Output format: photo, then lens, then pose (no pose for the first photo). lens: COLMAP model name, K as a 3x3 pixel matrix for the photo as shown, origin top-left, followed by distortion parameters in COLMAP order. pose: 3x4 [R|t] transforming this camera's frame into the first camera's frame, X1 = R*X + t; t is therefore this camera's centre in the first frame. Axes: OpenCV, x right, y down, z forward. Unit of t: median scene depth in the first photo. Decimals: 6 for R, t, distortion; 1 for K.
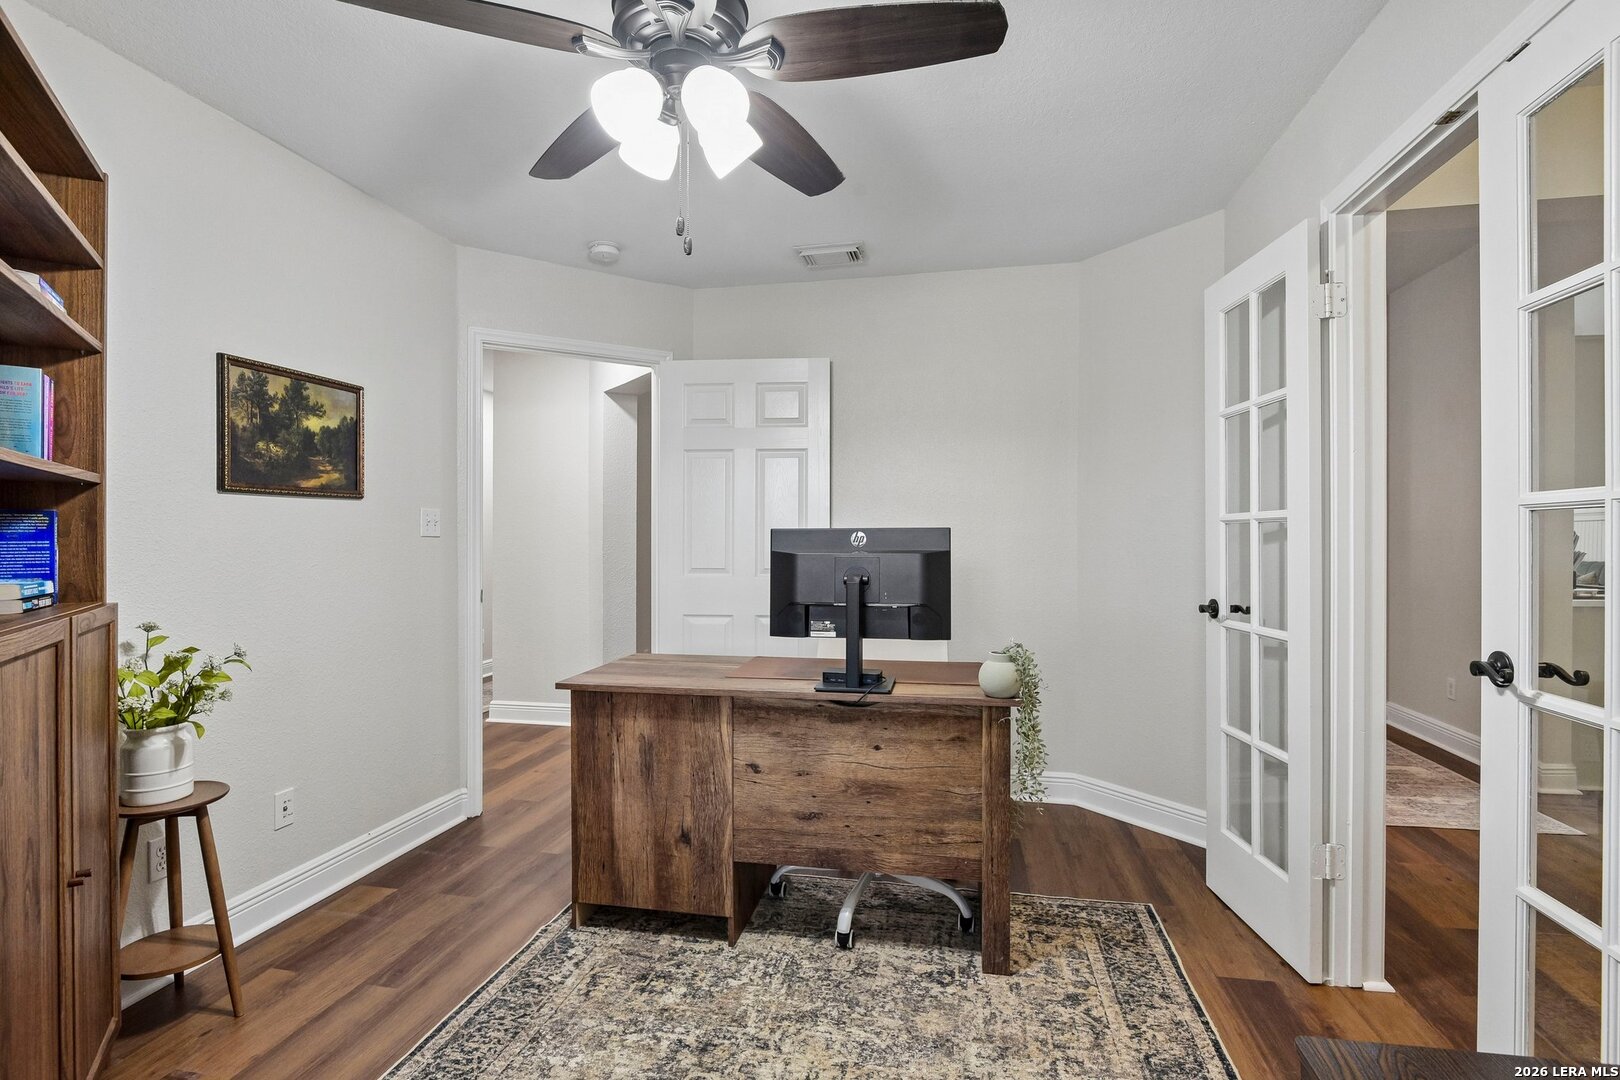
lens RADIAL K [[780.1, 0, 805.8], [0, 780.1, 538.7], [0, 0, 1]] dist [-0.029438, -0.004892]
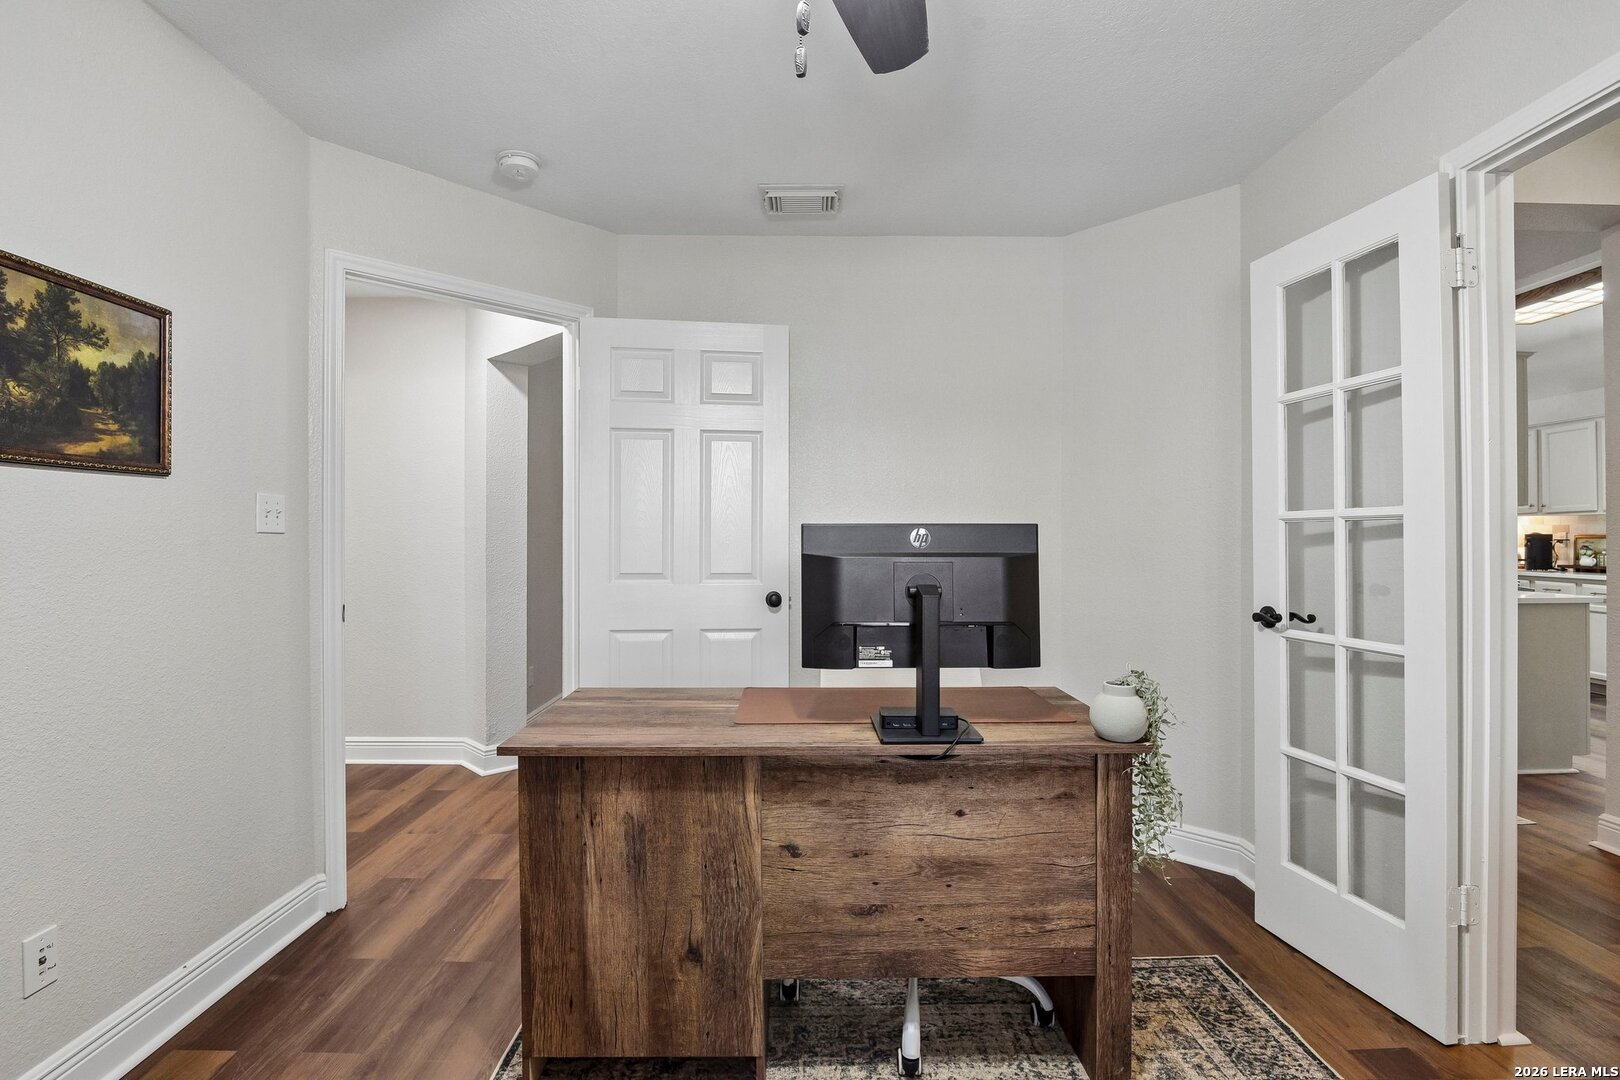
lens RADIAL K [[780.1, 0, 838.9], [0, 780.1, 541.2], [0, 0, 1]] dist [-0.029438, -0.004892]
pose [[0.975635, 0.001179, 0.219395, -0.177369], [-0.002363, 0.999984, 0.005132, -0.000444], [-0.219385, -0.005525, 0.975623, 0.268731]]
